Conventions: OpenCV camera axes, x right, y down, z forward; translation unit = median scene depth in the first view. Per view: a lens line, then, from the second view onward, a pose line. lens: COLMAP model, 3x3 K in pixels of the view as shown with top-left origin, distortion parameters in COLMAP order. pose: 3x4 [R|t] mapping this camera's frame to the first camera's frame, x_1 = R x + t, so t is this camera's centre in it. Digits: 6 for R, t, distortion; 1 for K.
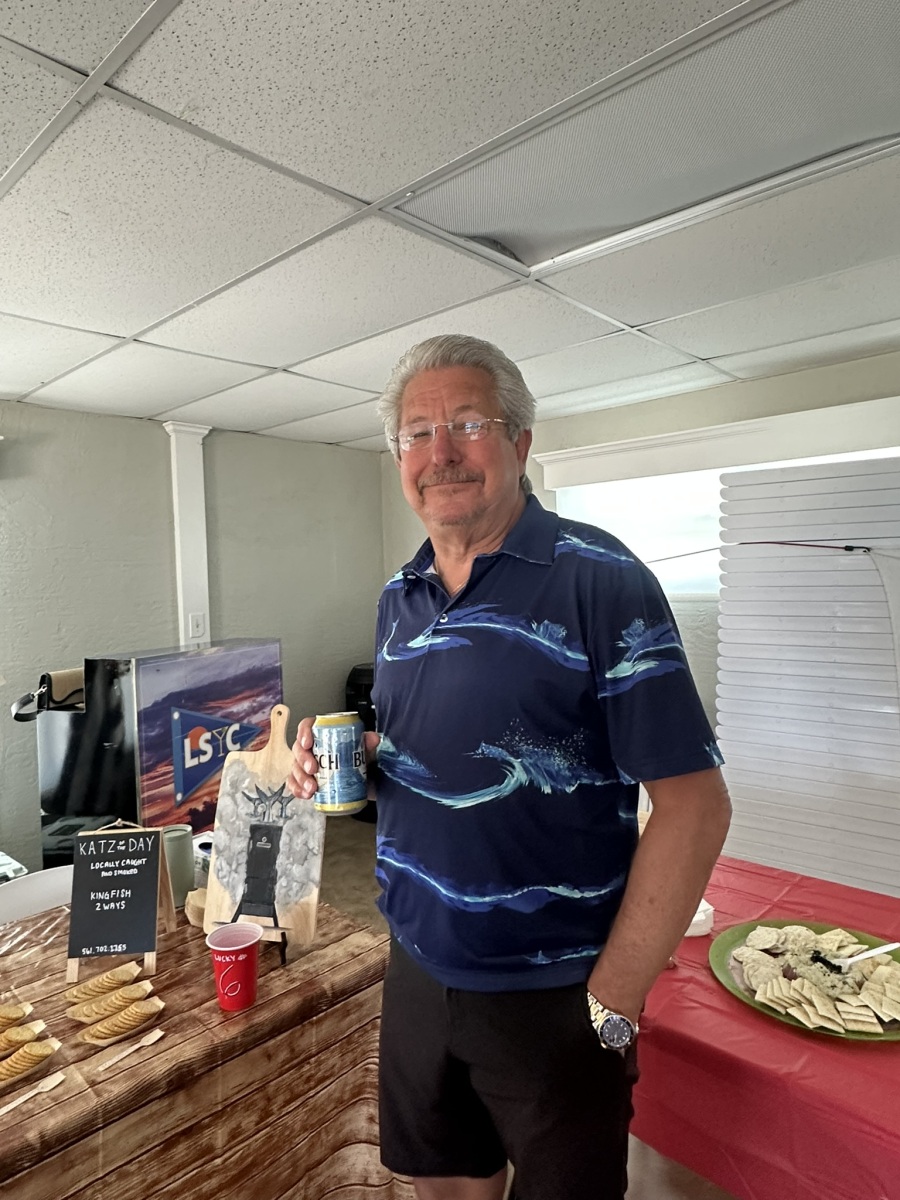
lens RADIAL K [[737.3, 0, 449.9], [0, 737.3, 602.2], [0, 0, 1]] dist [0.007772, -0.000597]
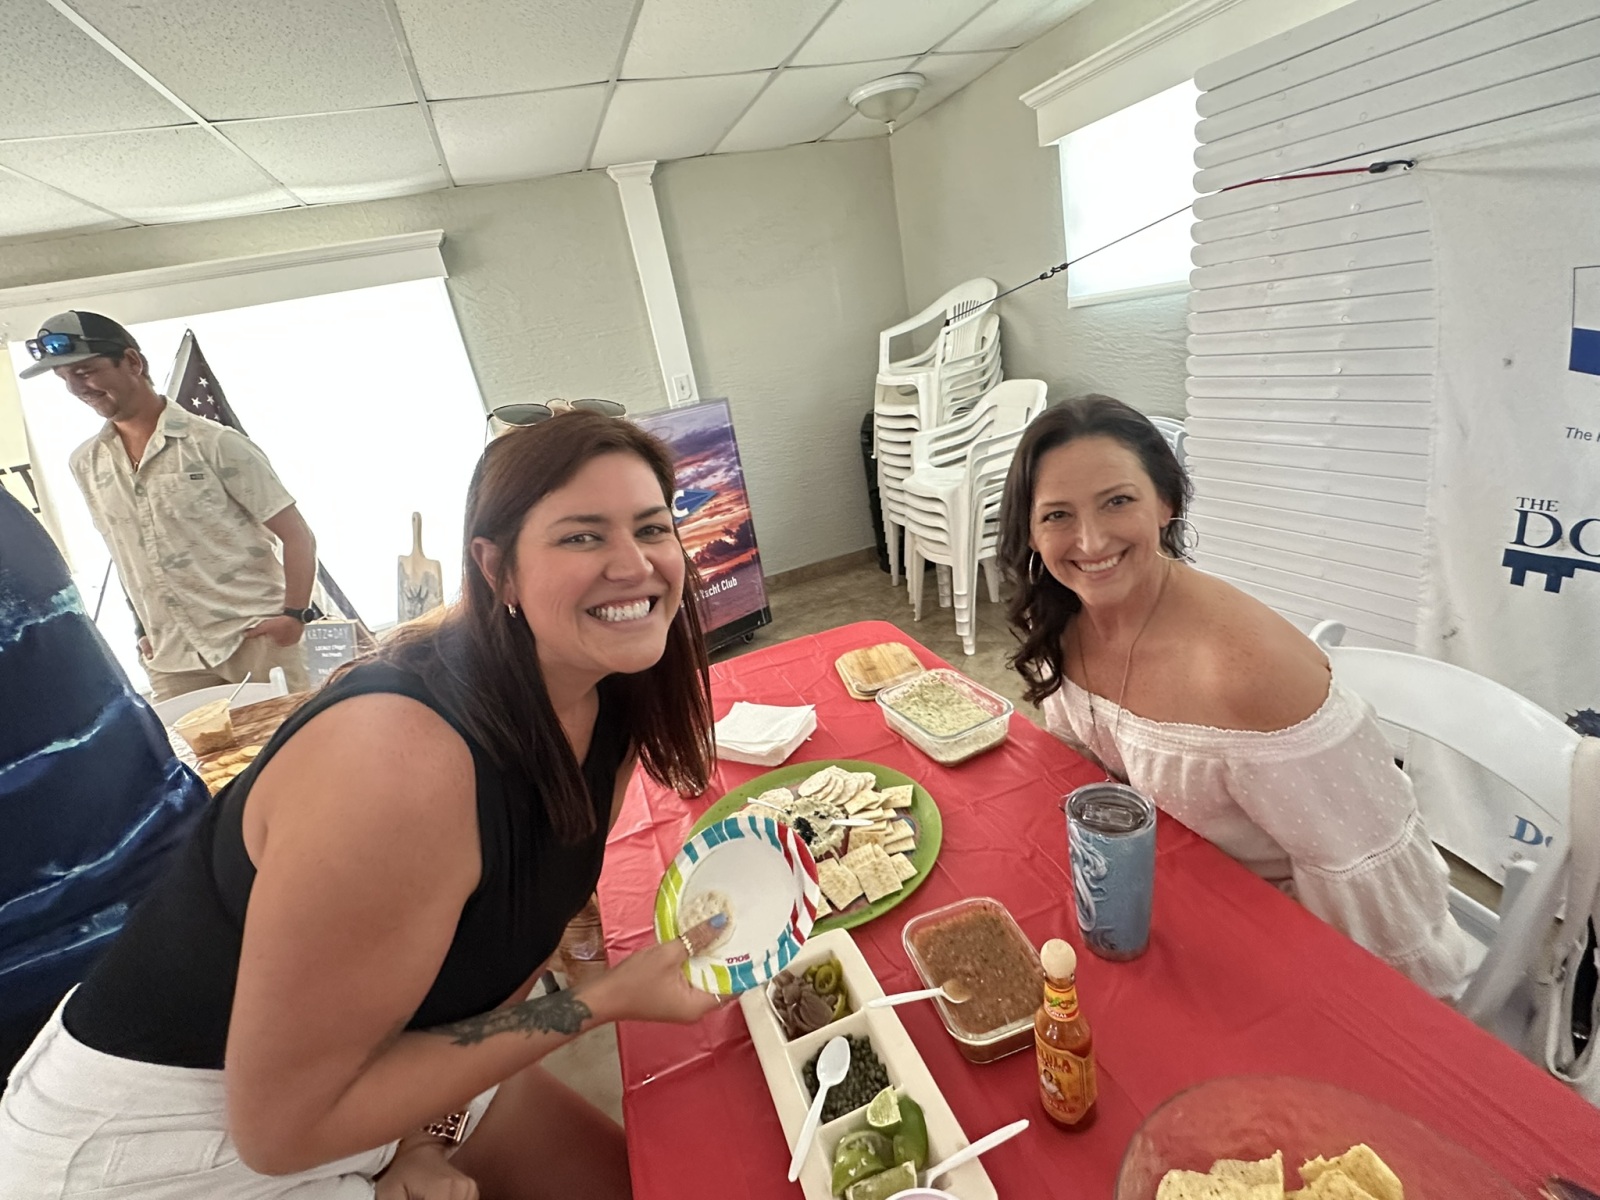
lens RADIAL K [[751.8, 0, 796.2], [0, 751.8, 601.4], [0, 0, 1]] dist [0.001573, 0.000337]
pose [[0.878905, 0.038352, -0.475452, 0.345100], [0.132714, 0.937743, 0.320974, -0.004105], [0.458162, -0.345205, 0.819098, 0.160375]]
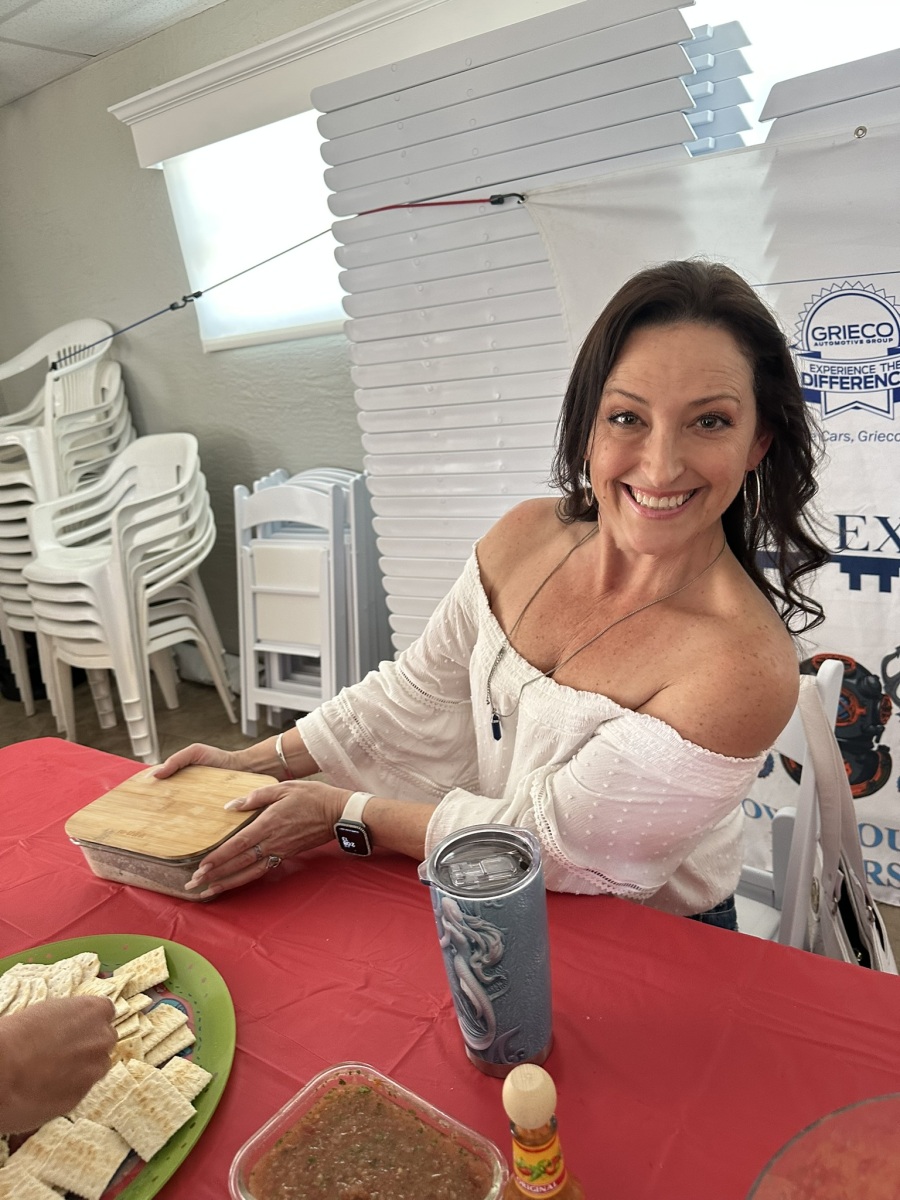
lens RADIAL K [[874.7, 0, 462.1], [0, 874.7, 597.1], [0, 0, 1]] dist [0.008364, -0.017557]
pose [[0.981444, -0.147835, 0.122114, 0.301572], [0.111846, 0.958658, 0.261661, 0.036396], [-0.155748, -0.243147, 0.957404, 0.202480]]
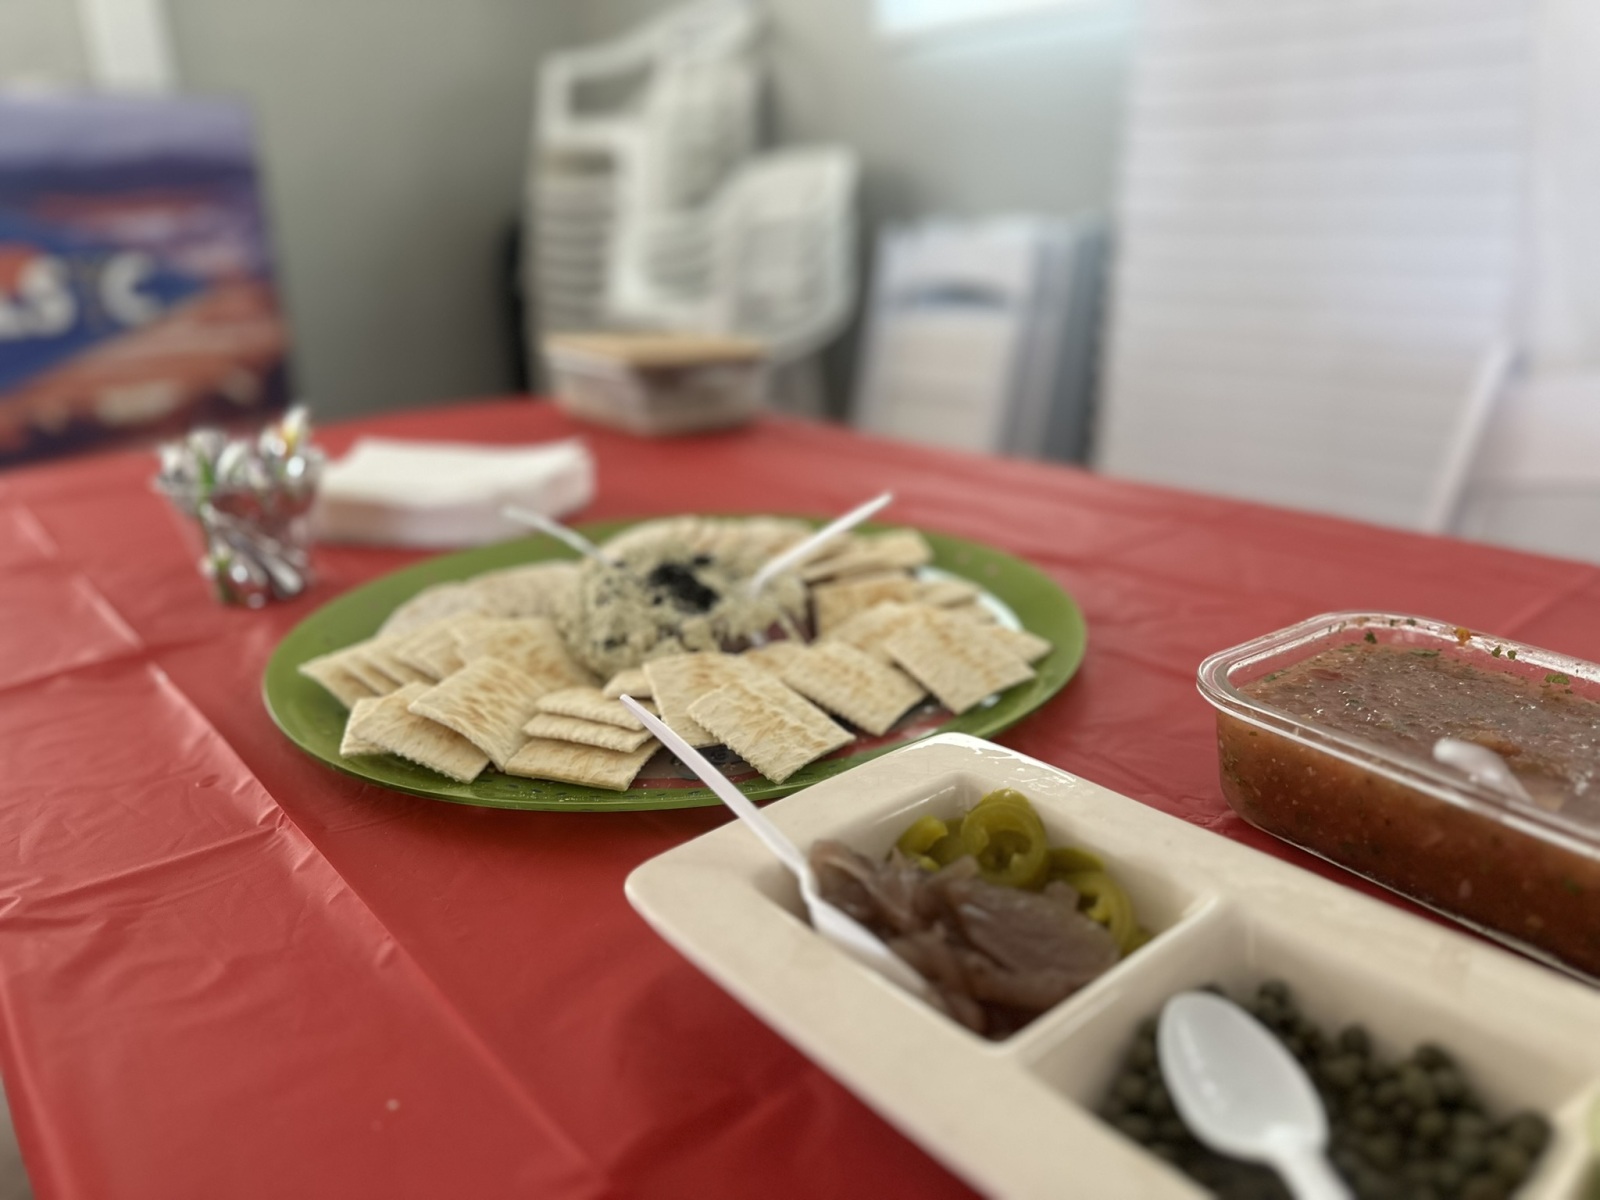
lens RADIAL K [[1166.3, 0, 796.6], [0, 1166.3, 611.3], [0, 0, 1]] dist [0.008364, -0.017557]
pose [[0.993497, 0.046776, -0.103808, 0.232562], [-0.013254, 0.953030, 0.302585, 0.144032], [0.113086, -0.299242, 0.947452, 0.233189]]
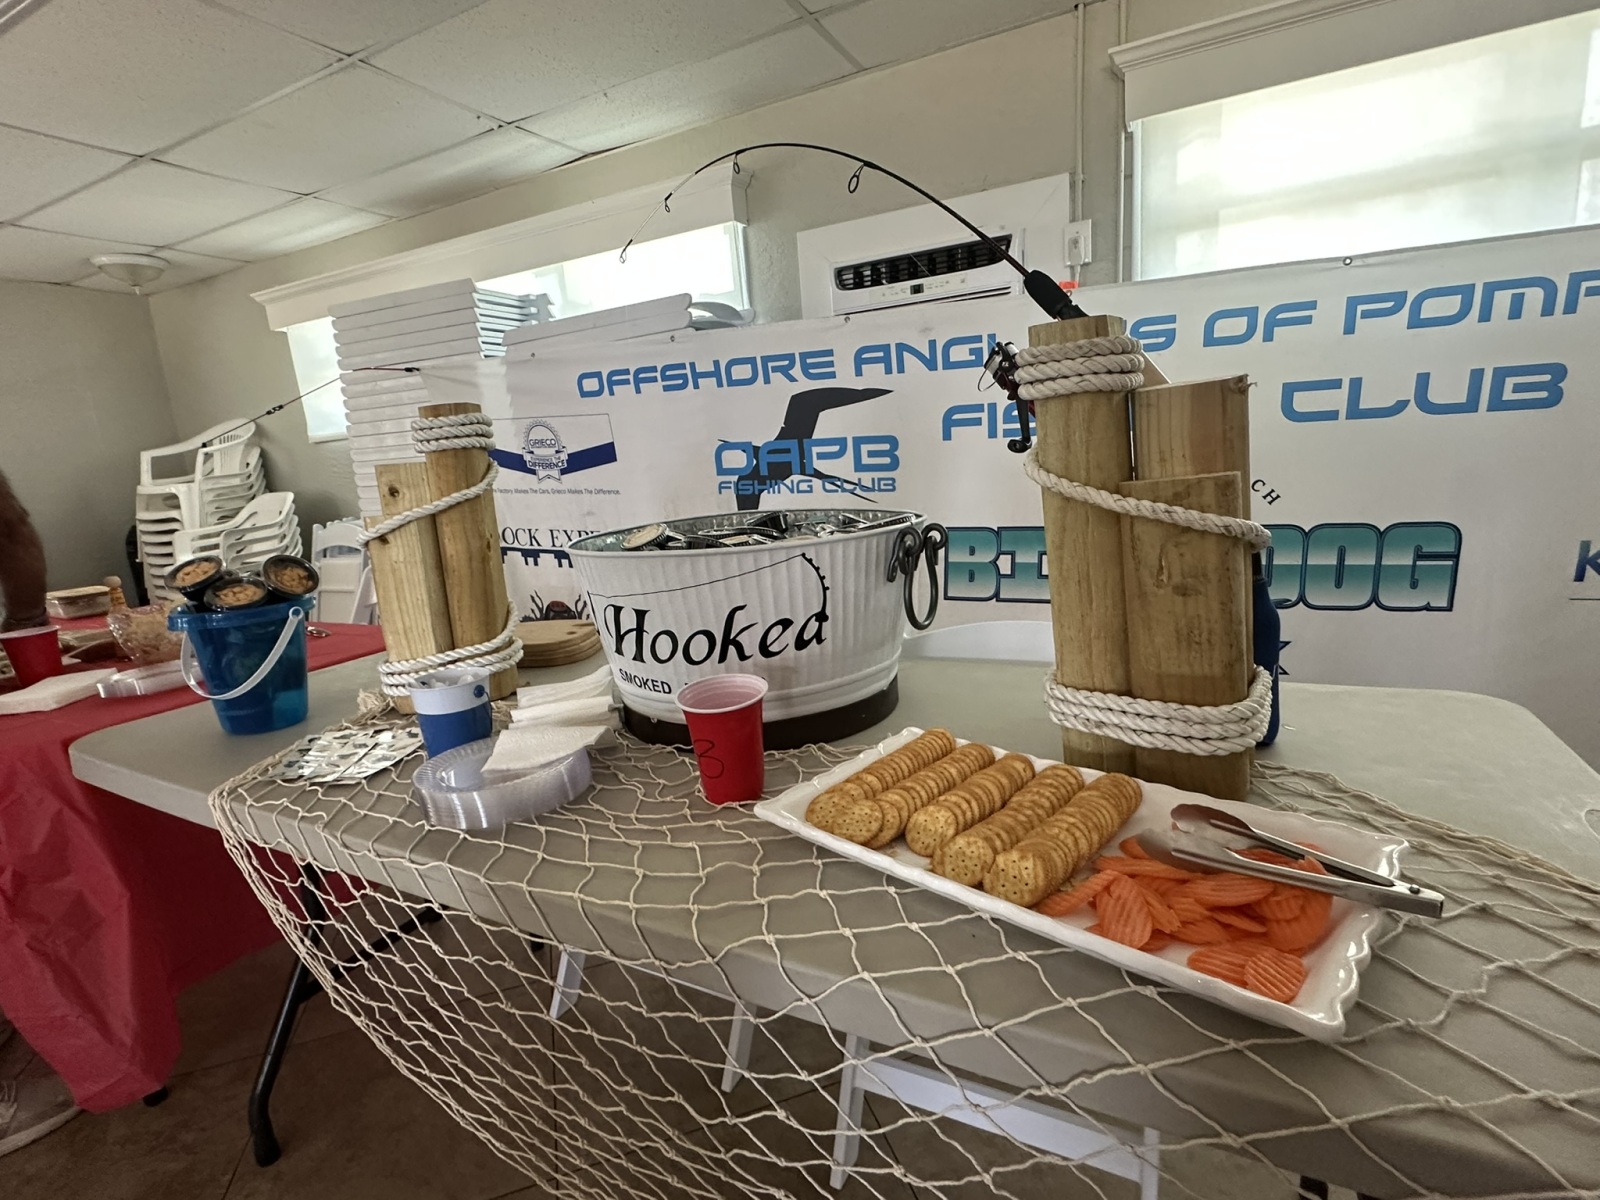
lens RADIAL K [[751.8, 0, 793.8], [0, 751.8, 584.6], [0, 0, 1]] dist [0.001573, 0.000337]
pose [[0.960672, -0.099466, 0.259262, 0.621288], [0.060668, 0.986271, 0.153584, 0.092147], [-0.270979, -0.131815, 0.953517, -0.271834]]
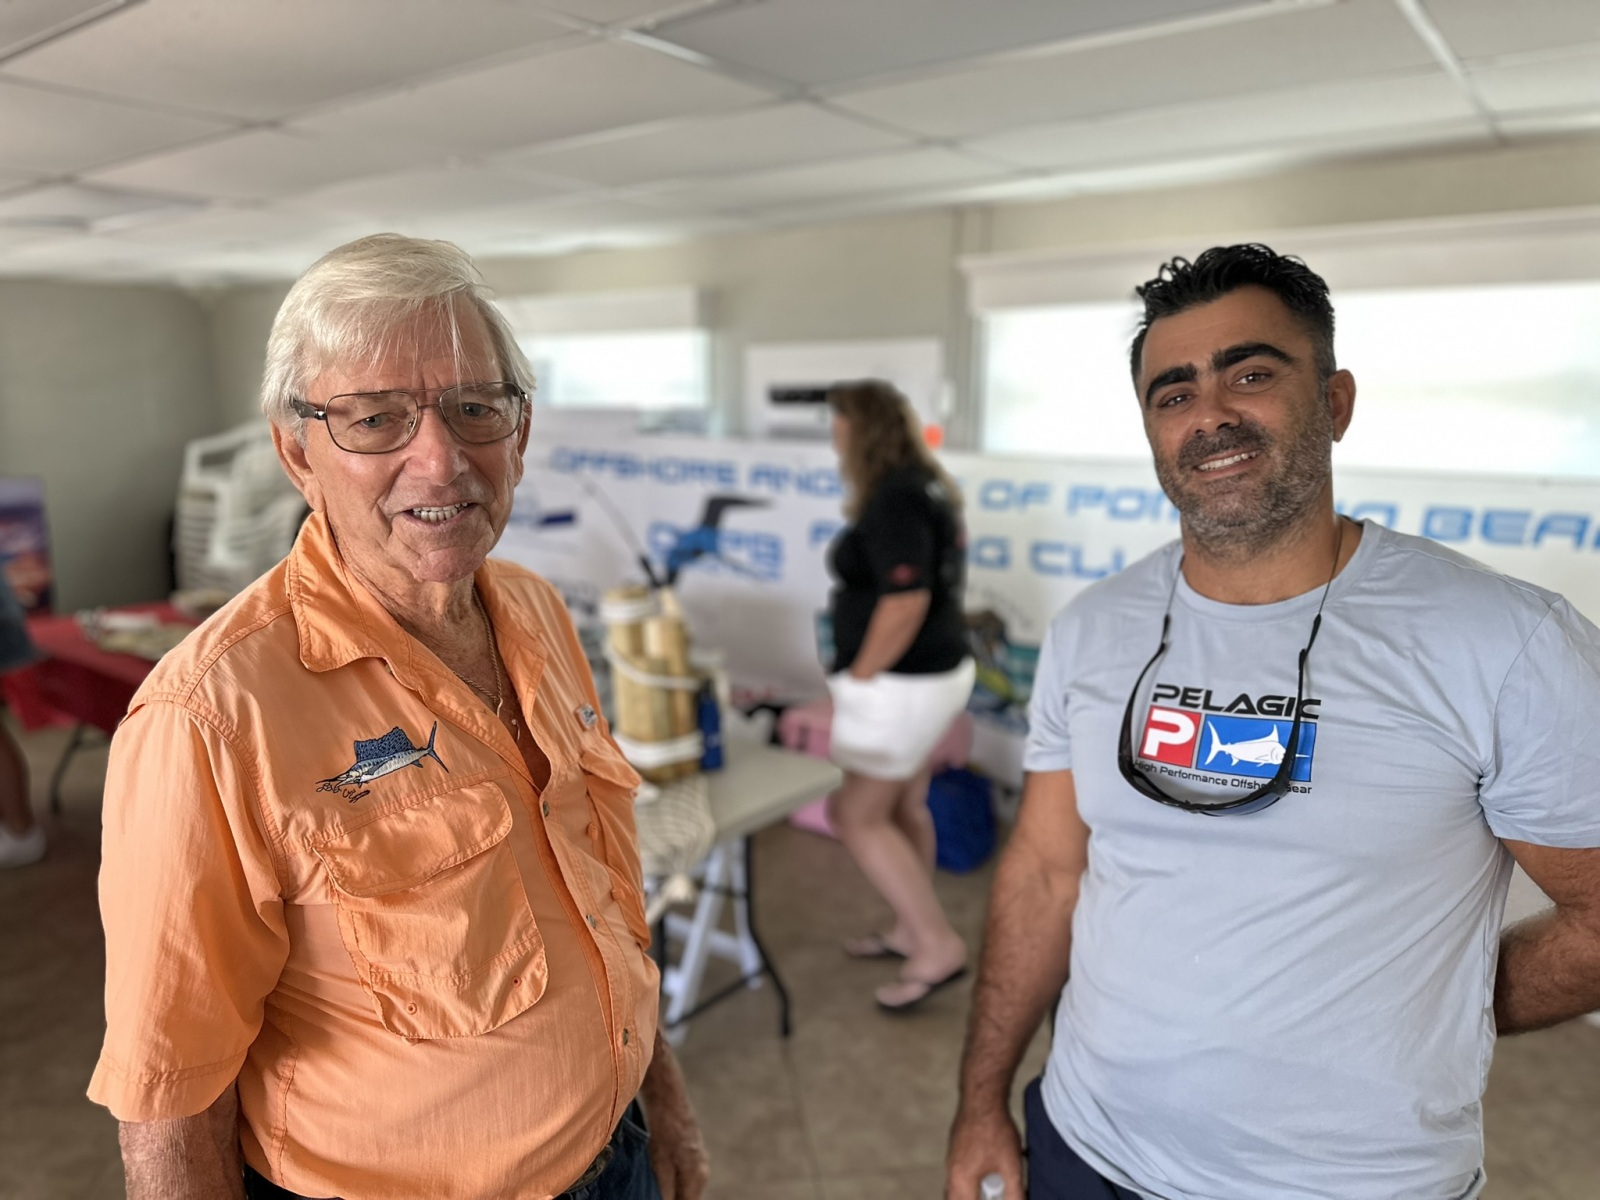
lens RADIAL K [[1166.3, 0, 792.8], [0, 1166.3, 597.1], [0, 0, 1]] dist [0.008364, -0.017557]
pose [[0.995378, 0.020989, 0.093708, 0.801491], [-0.033020, 0.991127, 0.128752, -0.038431], [-0.090175, -0.131251, 0.987239, -0.950977]]
